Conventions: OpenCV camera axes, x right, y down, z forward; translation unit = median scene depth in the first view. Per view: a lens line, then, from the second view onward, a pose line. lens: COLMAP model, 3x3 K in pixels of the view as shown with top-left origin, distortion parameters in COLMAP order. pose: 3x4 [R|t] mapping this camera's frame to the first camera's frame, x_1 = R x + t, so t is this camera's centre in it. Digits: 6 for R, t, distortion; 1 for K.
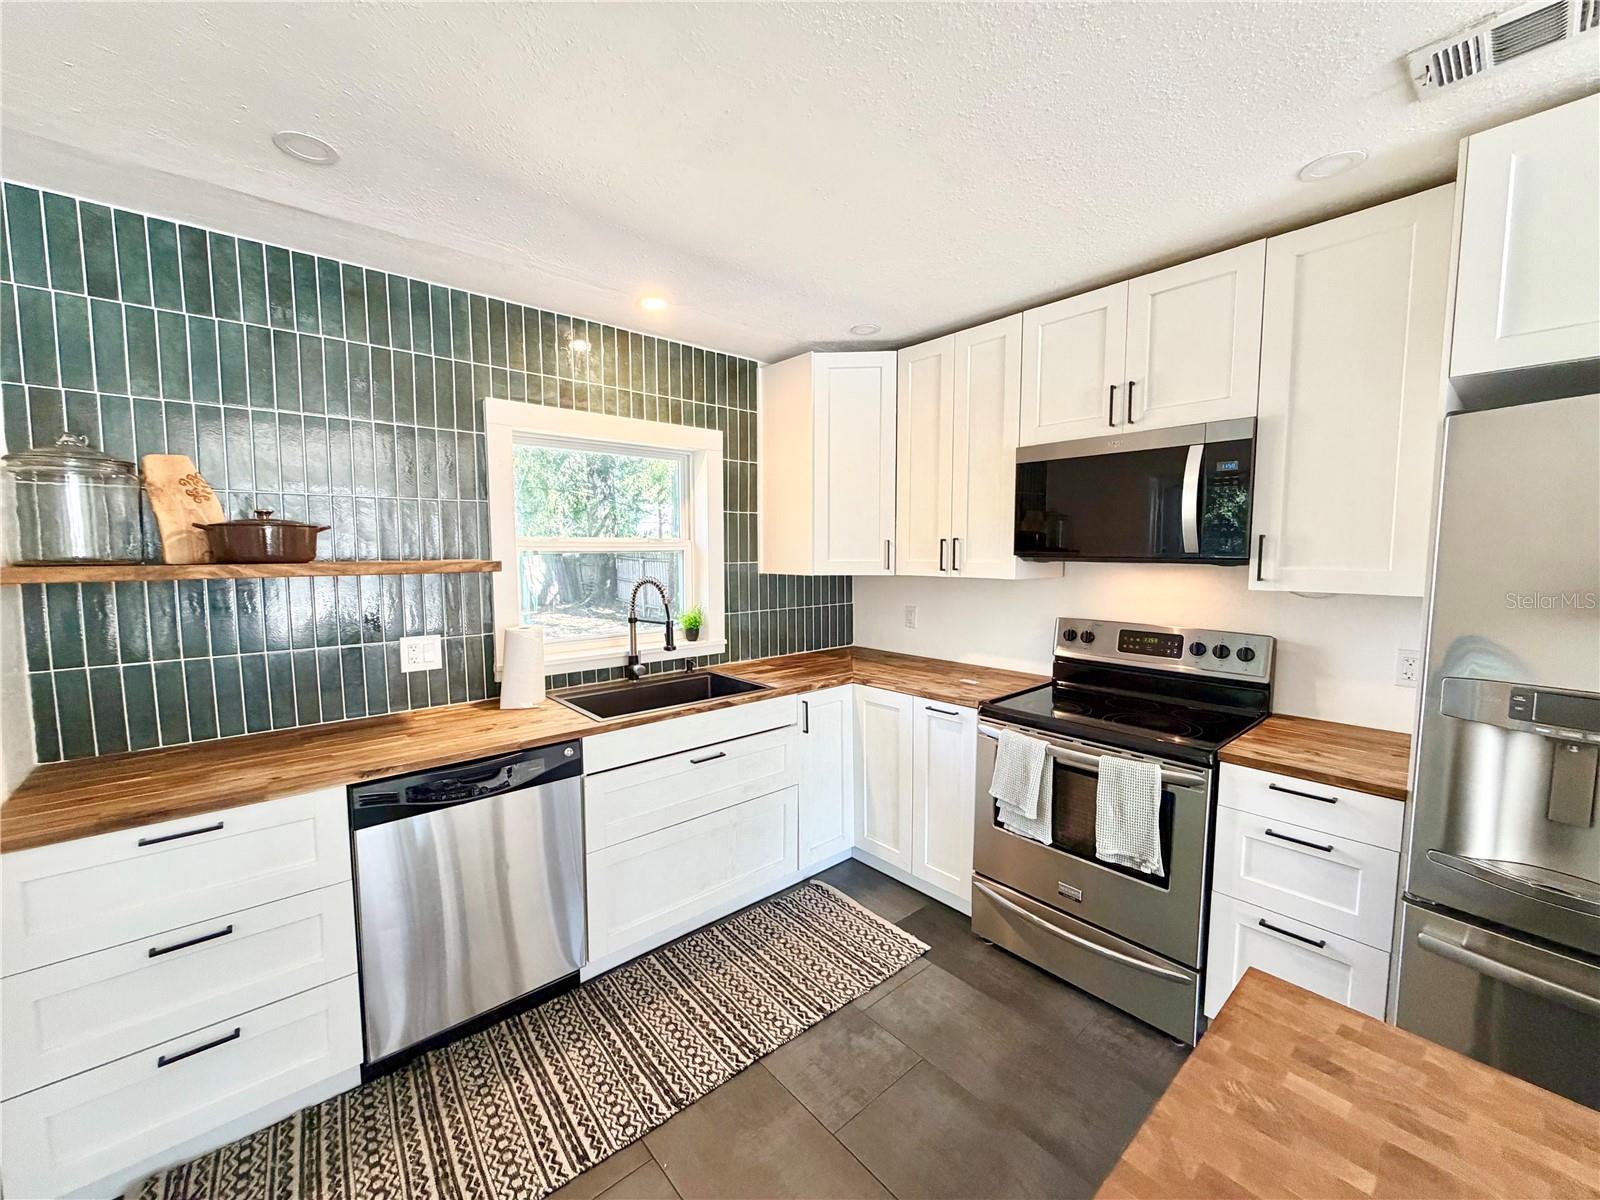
lens RADIAL K [[637.2, 0, 797.7], [0, 637.2, 600.8], [0, 0, 1]] dist [0.001145, -0.000151]
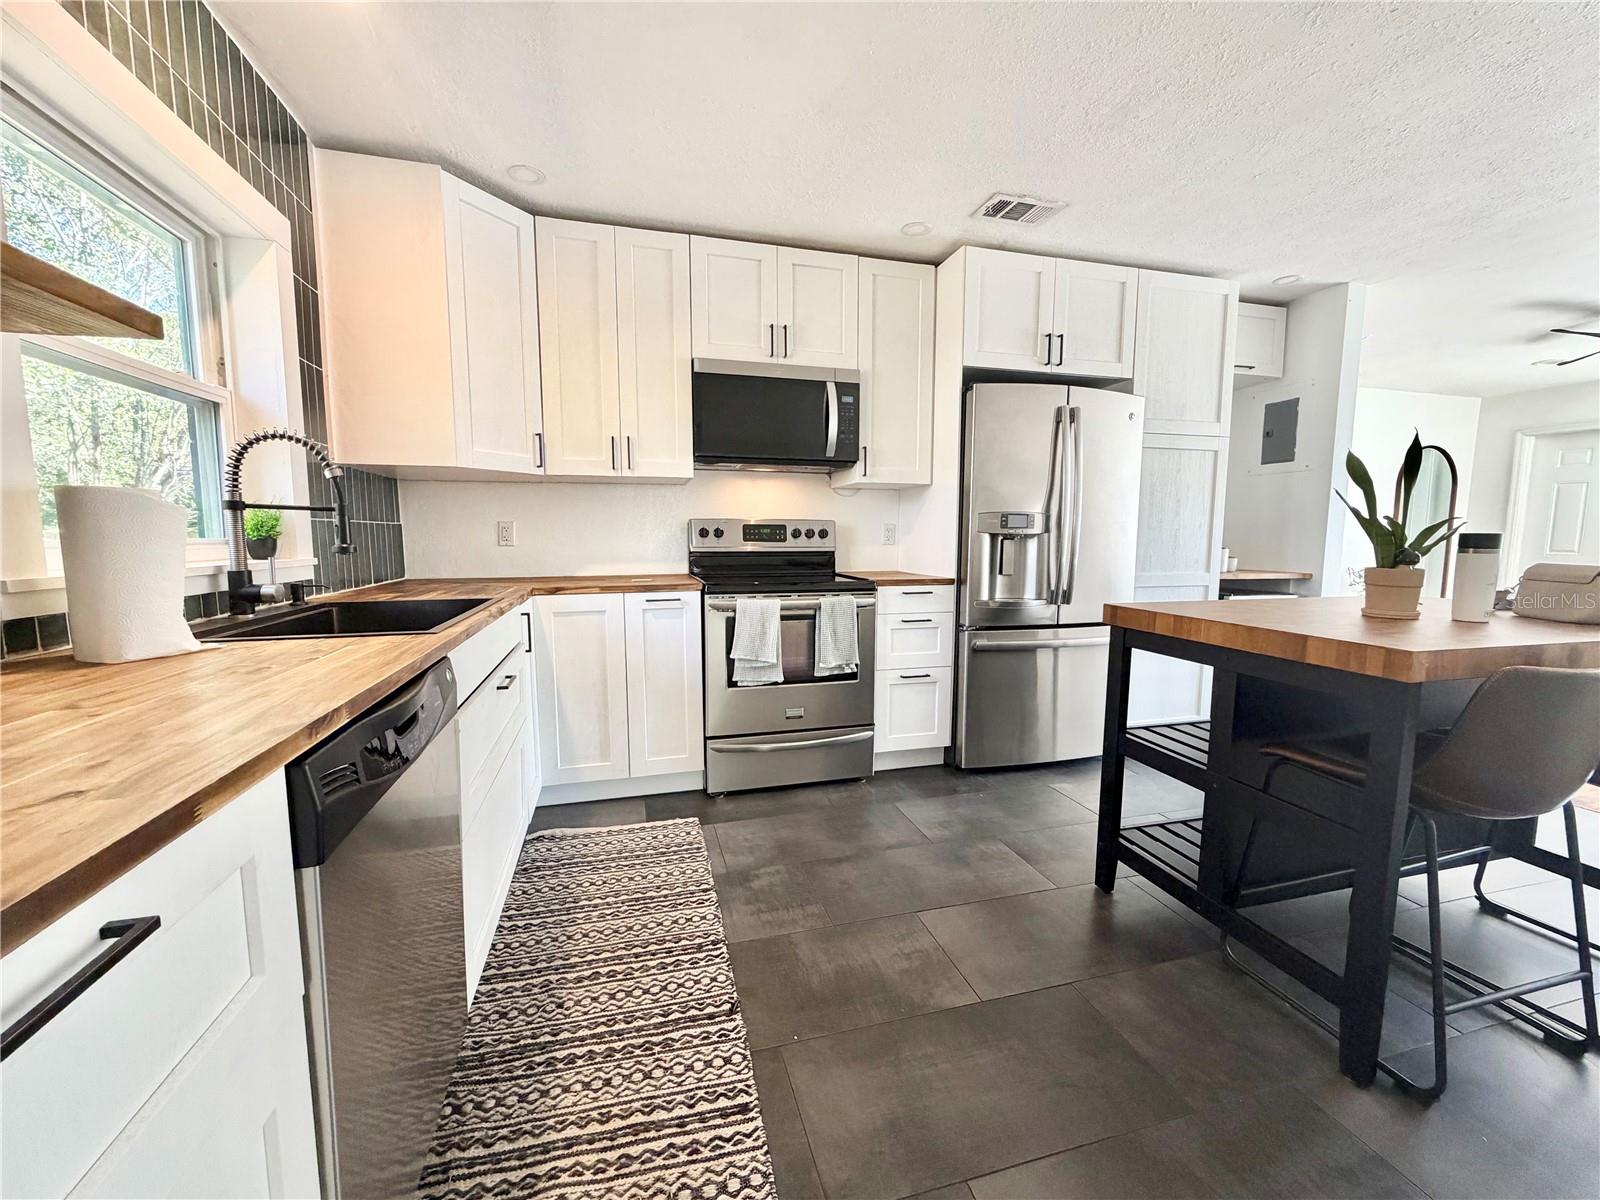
lens RADIAL K [[637.2, 0, 797.7], [0, 637.2, 600.8], [0, 0, 1]] dist [0.001145, -0.000151]
pose [[0.433041, -0.092398, 0.896626, -0.681855], [0.075679, 0.994947, 0.065979, 0.137238], [-0.898192, 0.039284, 0.437846, 0.399164]]
